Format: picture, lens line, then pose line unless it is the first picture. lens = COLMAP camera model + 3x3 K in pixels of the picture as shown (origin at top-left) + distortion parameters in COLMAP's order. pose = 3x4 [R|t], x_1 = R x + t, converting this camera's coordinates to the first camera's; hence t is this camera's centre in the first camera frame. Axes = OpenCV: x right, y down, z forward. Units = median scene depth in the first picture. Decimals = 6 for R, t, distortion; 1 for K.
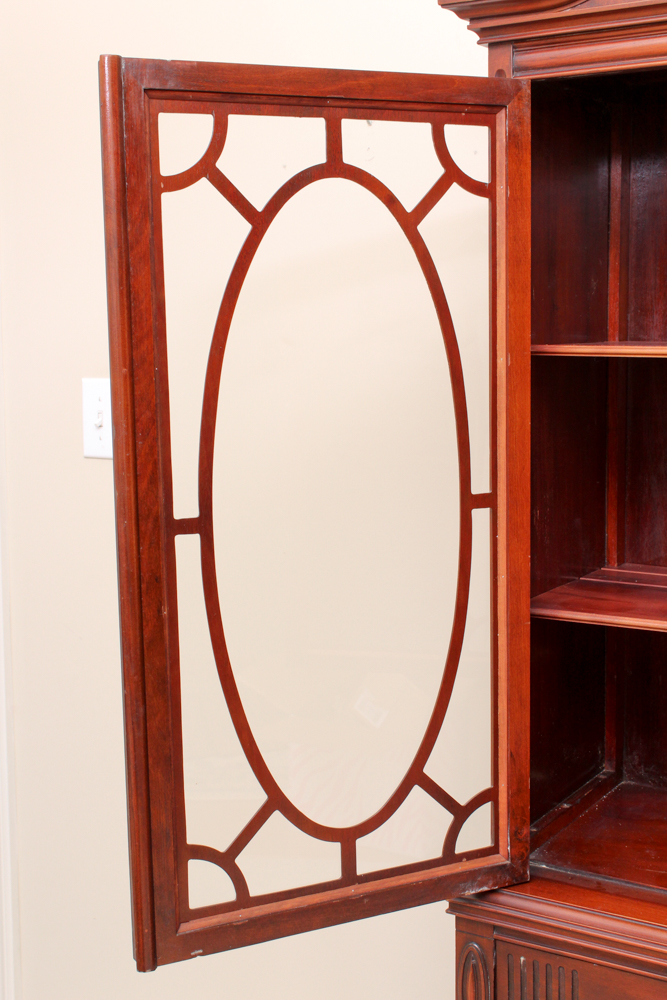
lens RADIAL K [[1390.7, 0, 329.3], [0, 1390.7, 501.6], [0, 0, 1]] dist [-0.015346, 0.000000]
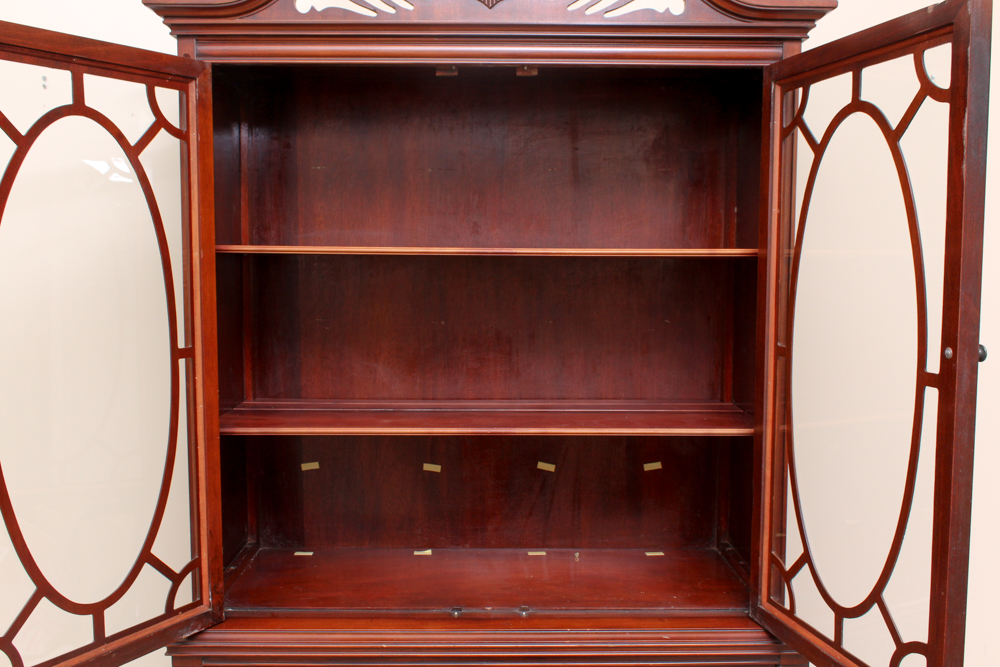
lens RADIAL K [[948.7, 0, 486.7], [0, 948.7, 328.7], [0, 0, 1]] dist [-0.019501, 0.000000]
pose [[0.839473, -0.026038, 0.542777, -0.153417], [0.057185, 0.997538, -0.040589, 0.031133], [-0.540384, 0.065113, 0.838895, 0.024887]]
